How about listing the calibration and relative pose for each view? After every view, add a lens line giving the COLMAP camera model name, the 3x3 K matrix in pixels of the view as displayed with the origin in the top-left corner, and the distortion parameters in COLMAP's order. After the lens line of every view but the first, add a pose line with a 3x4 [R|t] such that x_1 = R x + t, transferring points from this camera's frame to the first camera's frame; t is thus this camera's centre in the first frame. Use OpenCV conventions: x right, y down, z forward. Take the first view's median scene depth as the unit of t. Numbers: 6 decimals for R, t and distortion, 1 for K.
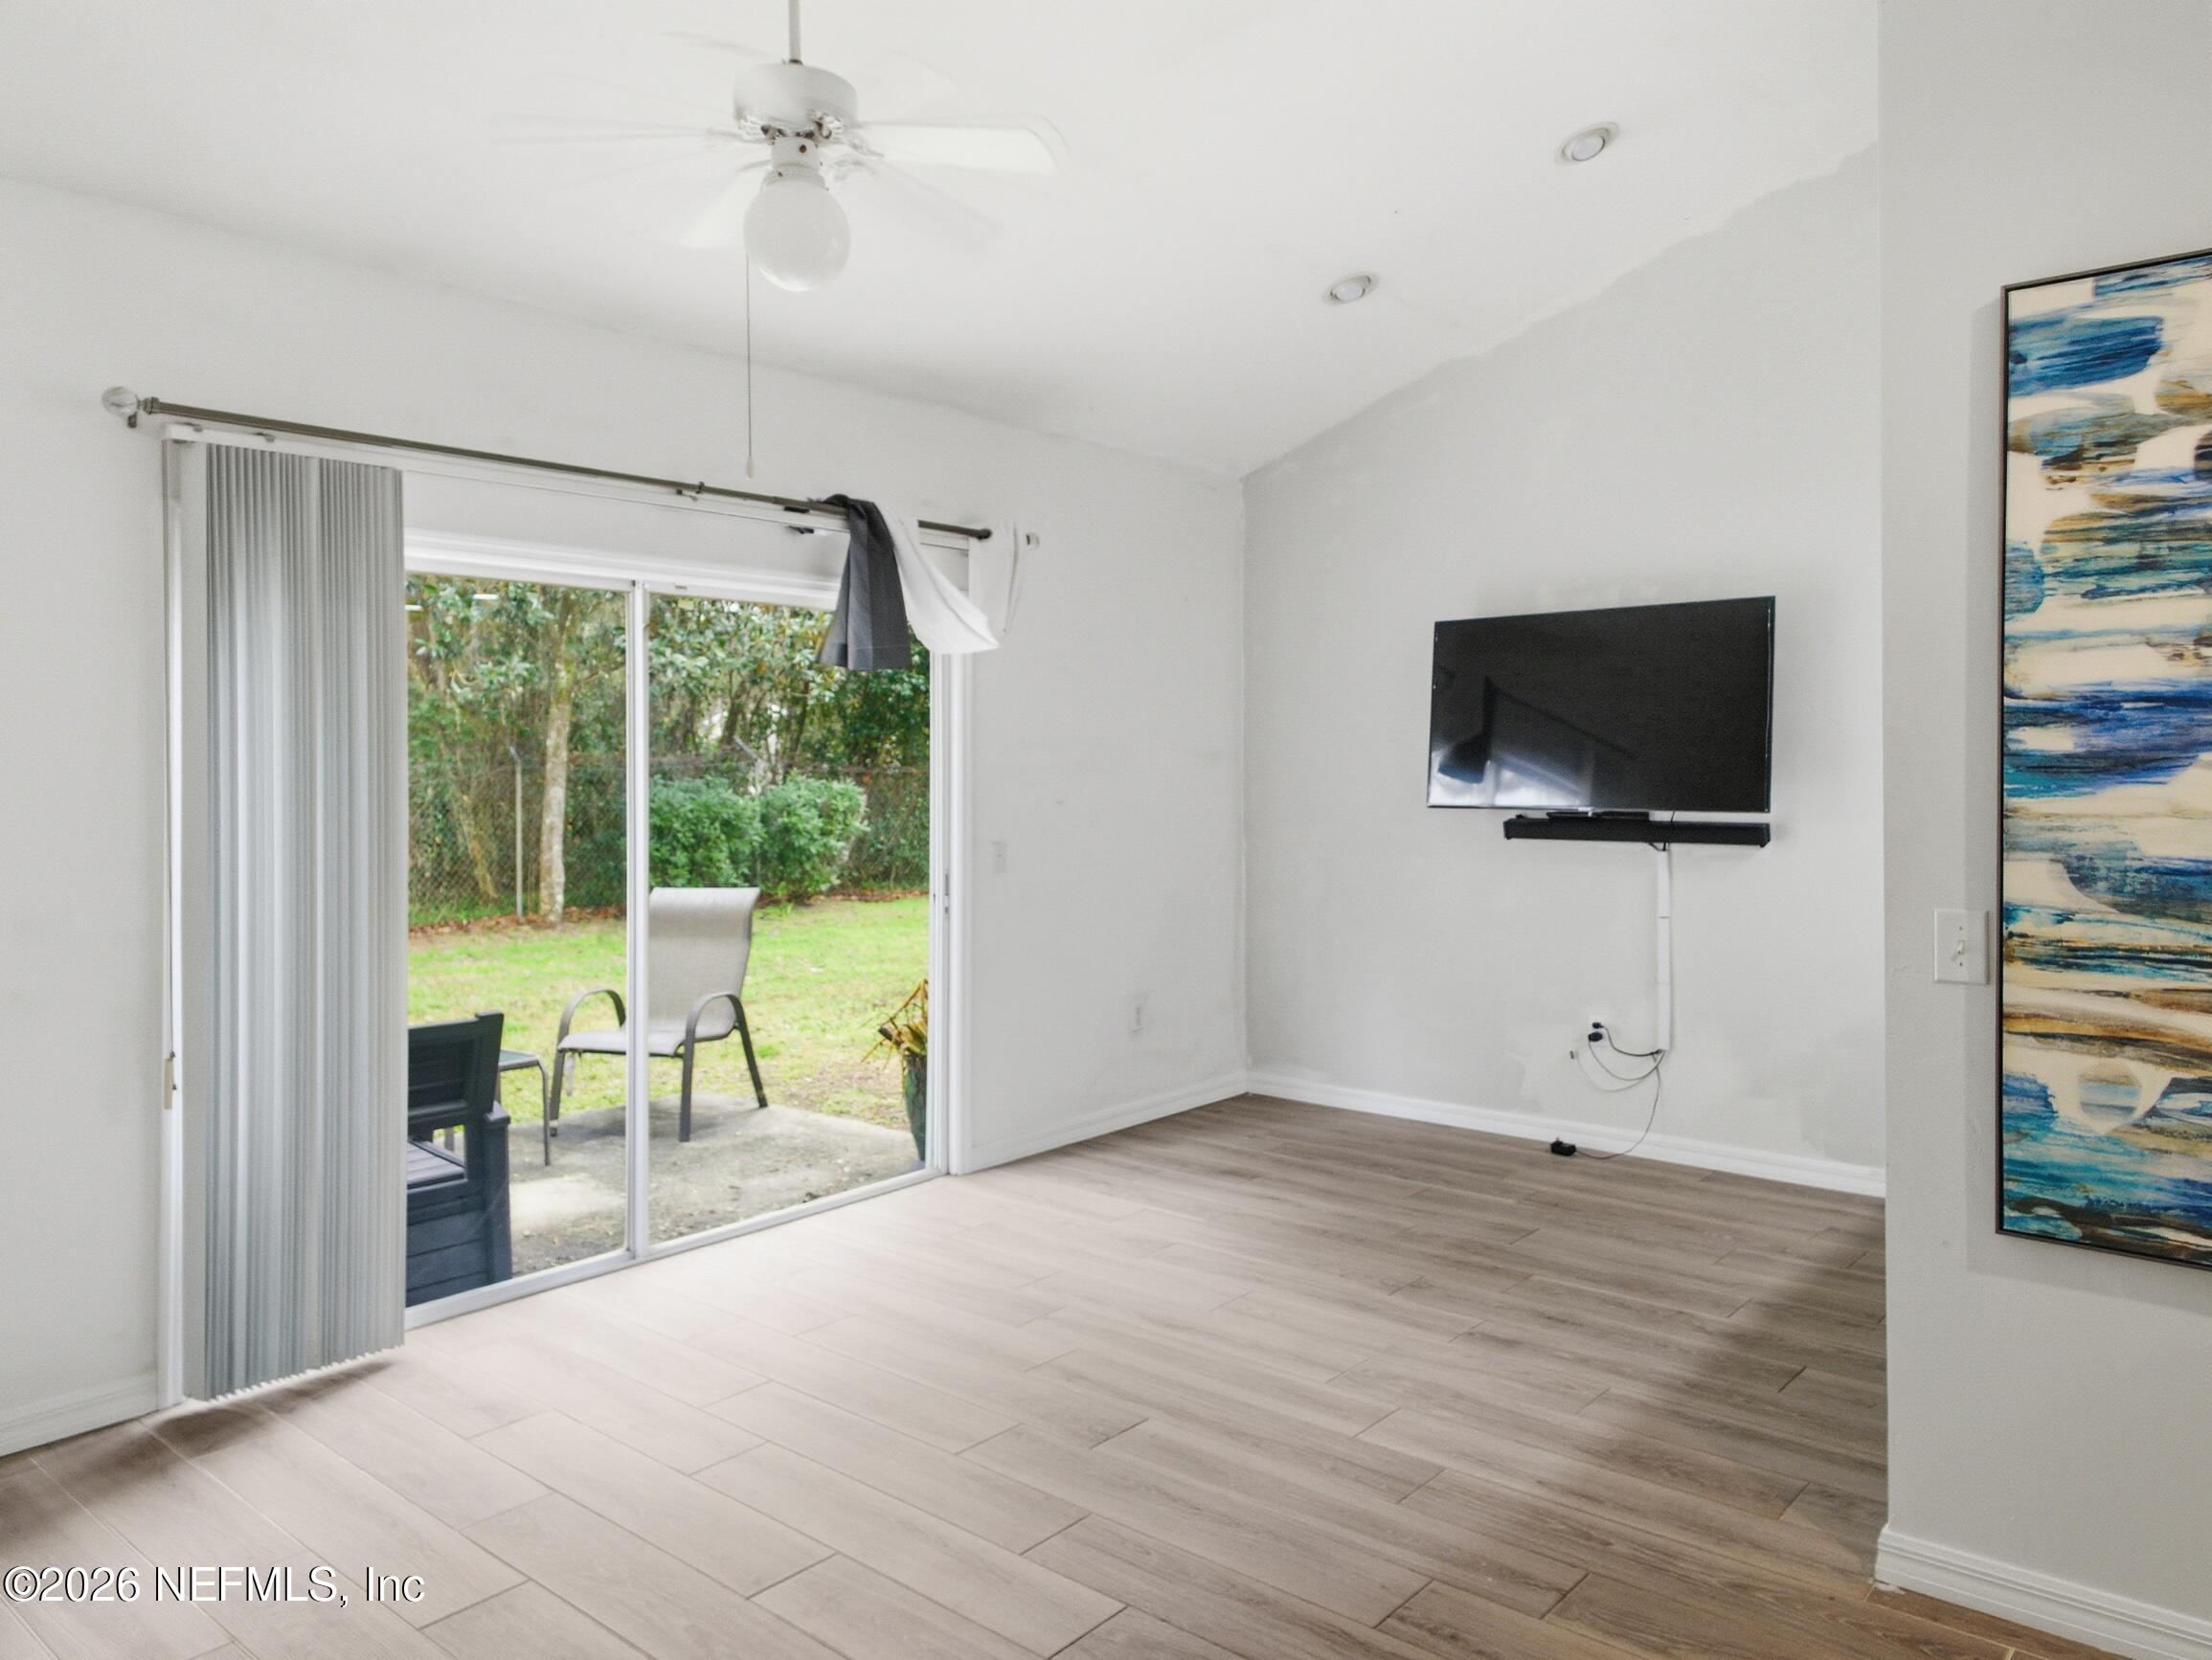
lens RADIAL K [[1529.1, 0, 1123.2], [0, 1529.1, 764.2], [0, 0, 1]] dist [0.044455, -0.023453]
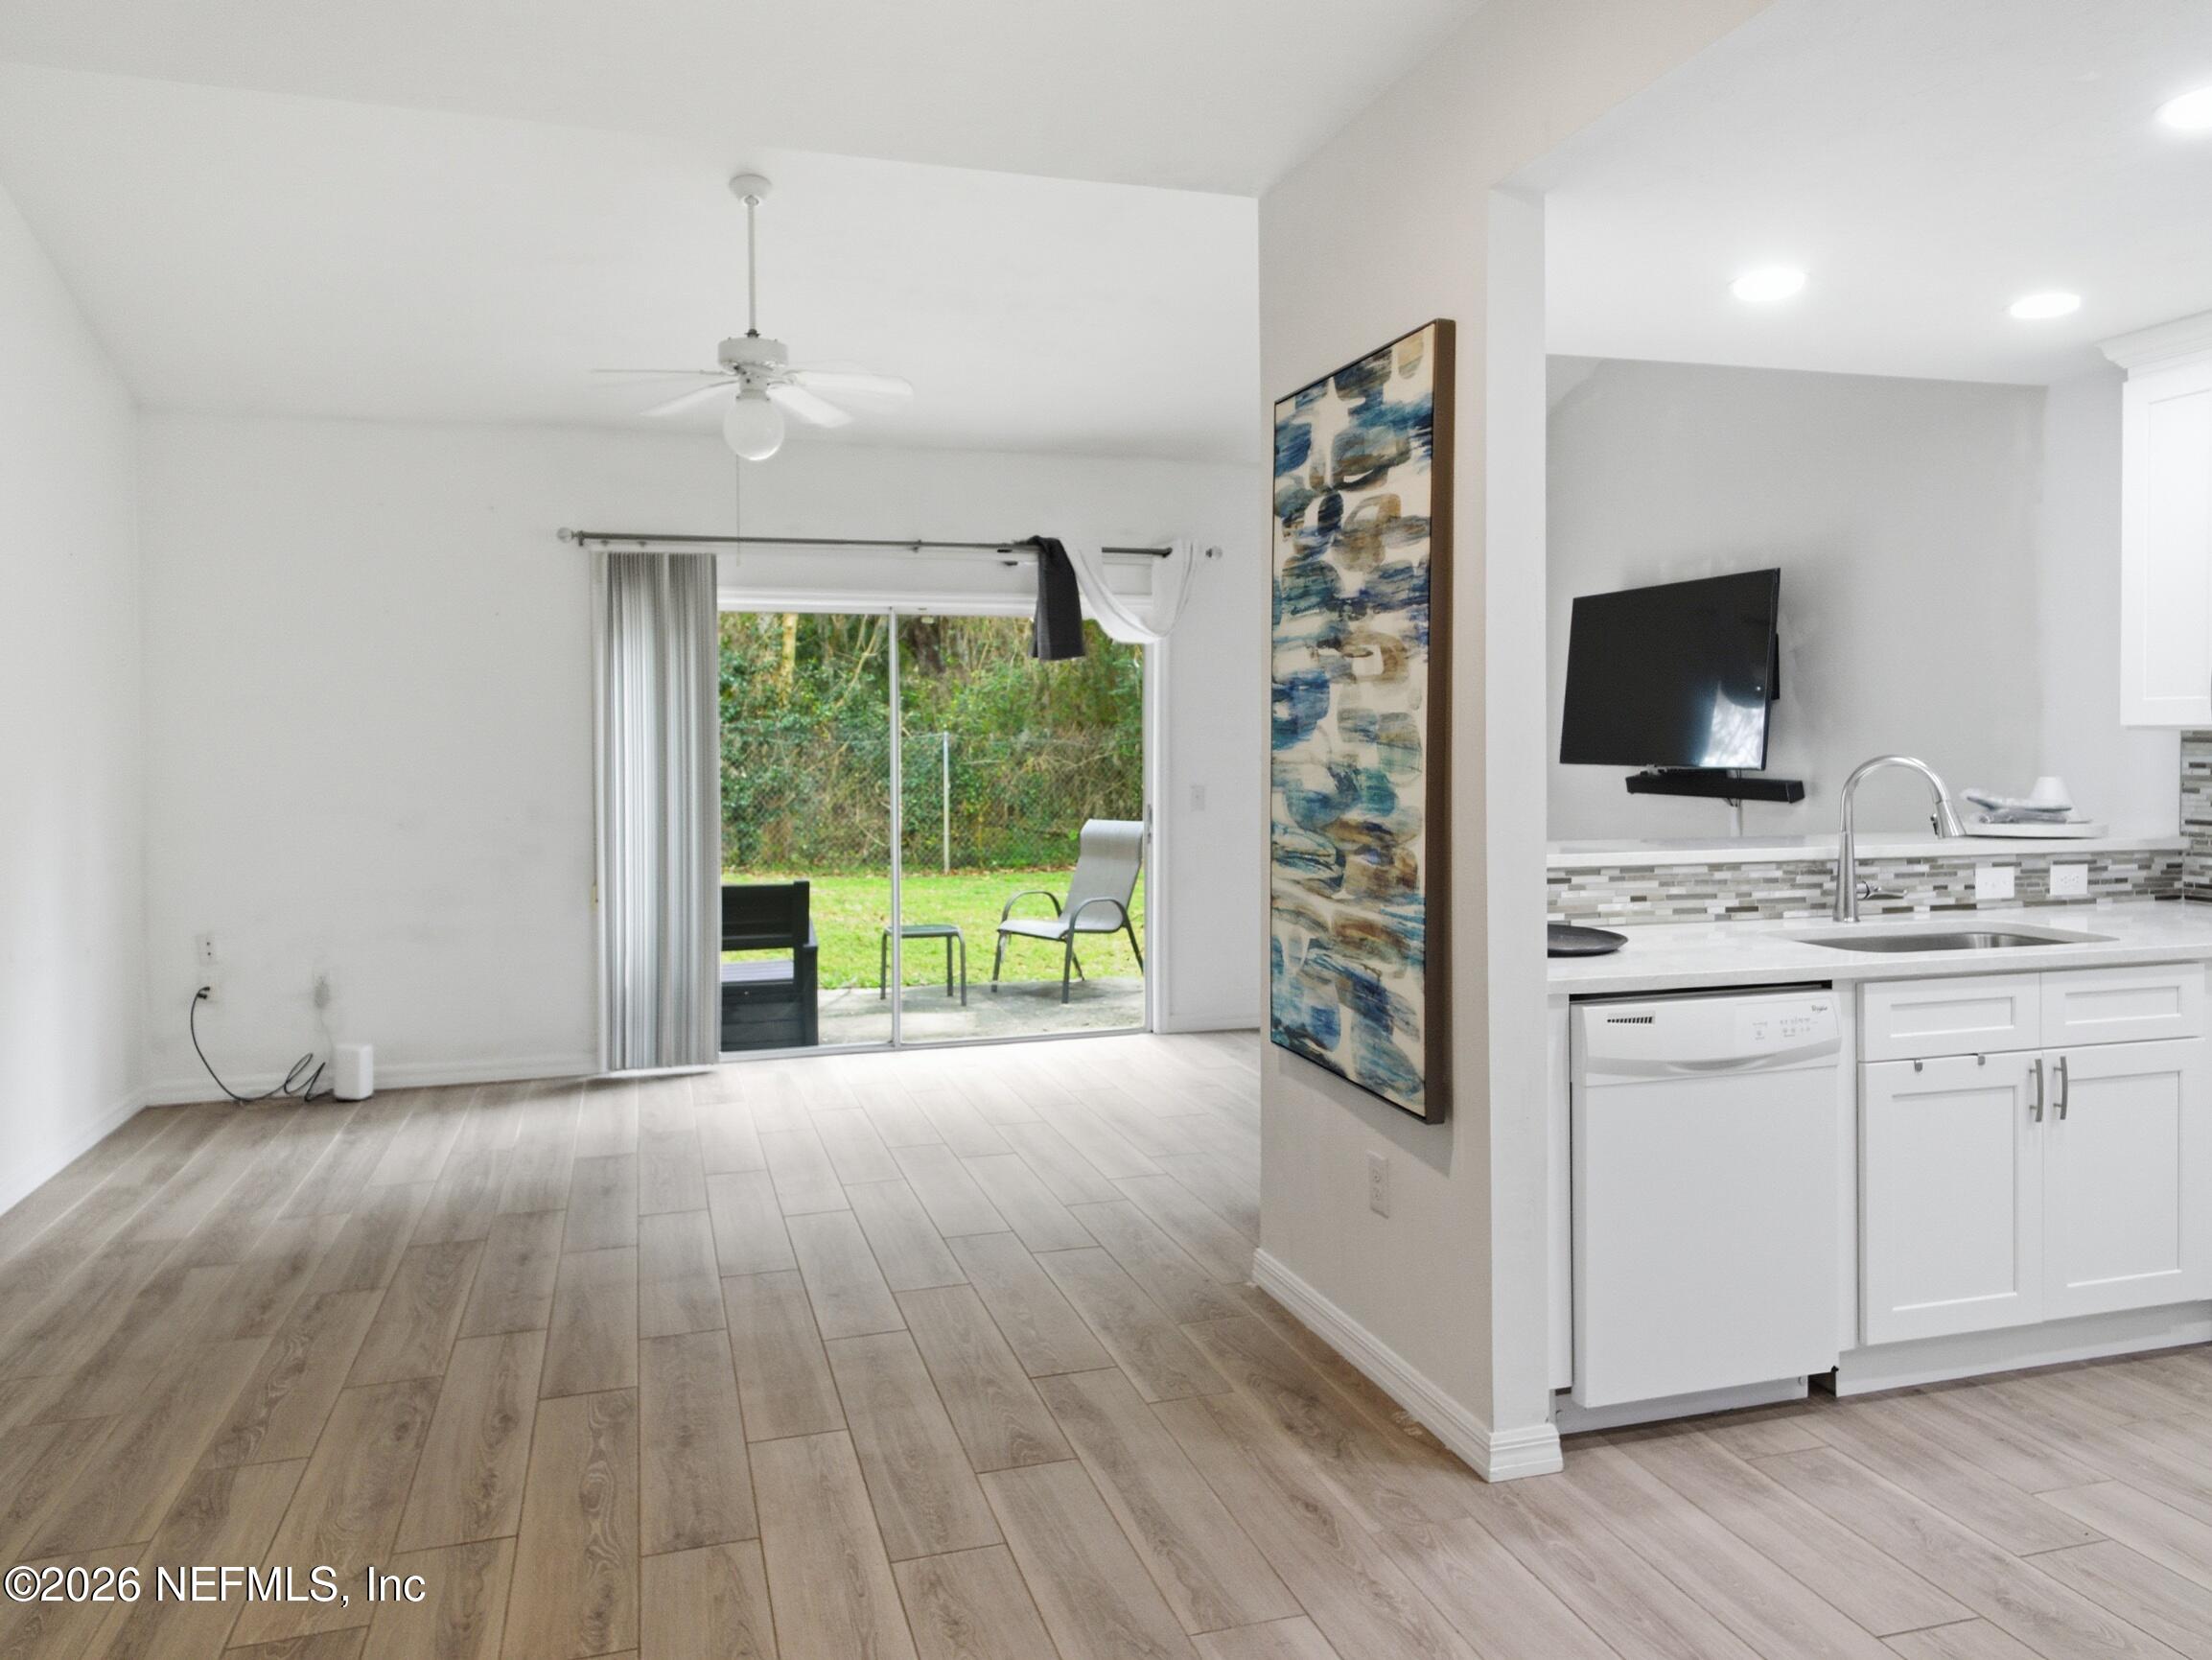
lens RADIAL K [[1529.4, 0, 1099.0], [0, 1529.4, 744.4], [0, 0, 1]] dist [0.044455, -0.023453]
pose [[0.843664, 0.006139, -0.536837, 0.797063], [0.000747, 0.999920, 0.012609, -0.001276], [0.536872, -0.011038, 0.843592, -0.209666]]
